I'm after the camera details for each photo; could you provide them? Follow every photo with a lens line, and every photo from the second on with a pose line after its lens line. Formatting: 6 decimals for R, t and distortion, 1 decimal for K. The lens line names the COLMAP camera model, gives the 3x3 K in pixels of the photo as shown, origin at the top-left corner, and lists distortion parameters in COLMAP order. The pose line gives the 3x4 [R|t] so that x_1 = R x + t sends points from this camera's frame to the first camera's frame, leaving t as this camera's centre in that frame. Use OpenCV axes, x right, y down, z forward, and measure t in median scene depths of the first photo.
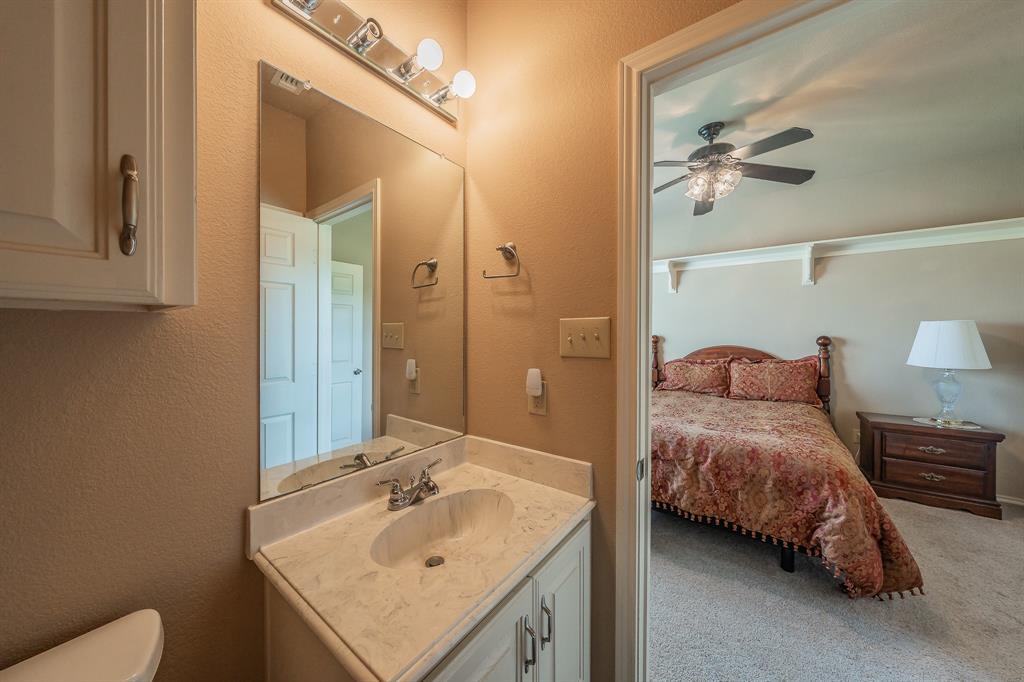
lens RADIAL K [[329.7, 0, 512.0], [0, 329.7, 341.0], [0, 0, 1]] dist [0.001507, 0.000163]
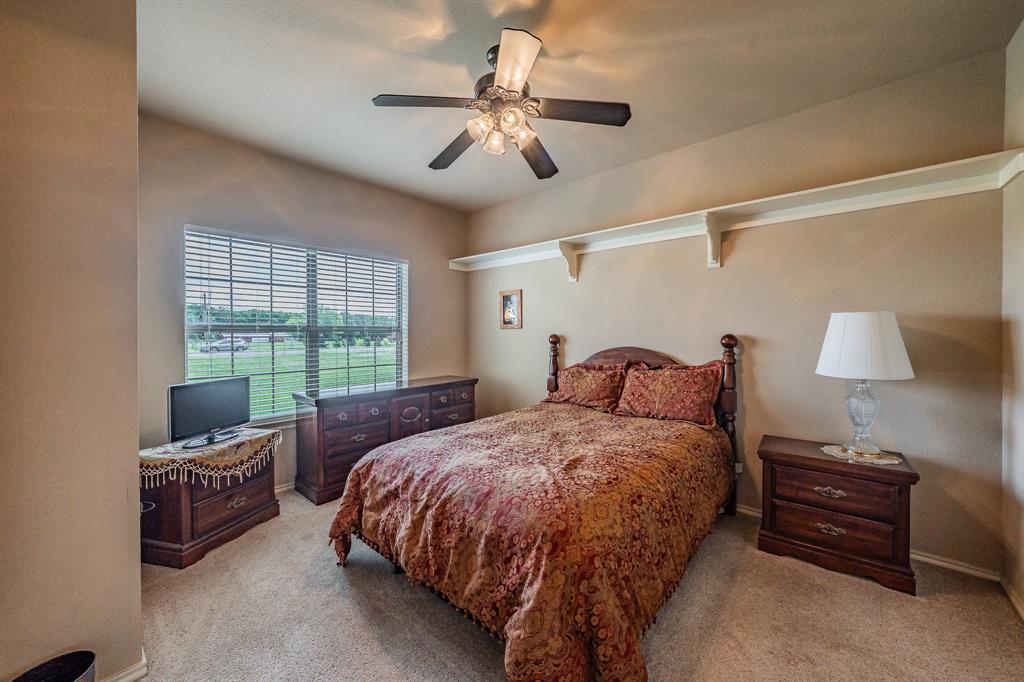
lens RADIAL K [[373.0, 0, 448.4], [0, 373.0, 344.2], [0, 0, 1]] dist [-0.002276, -0.000189]
pose [[0.997374, 0.000162, -0.072427, 0.383215], [0.000168, 0.999990, 0.004545, 0.003884], [0.072427, -0.004545, 0.997363, 0.104344]]
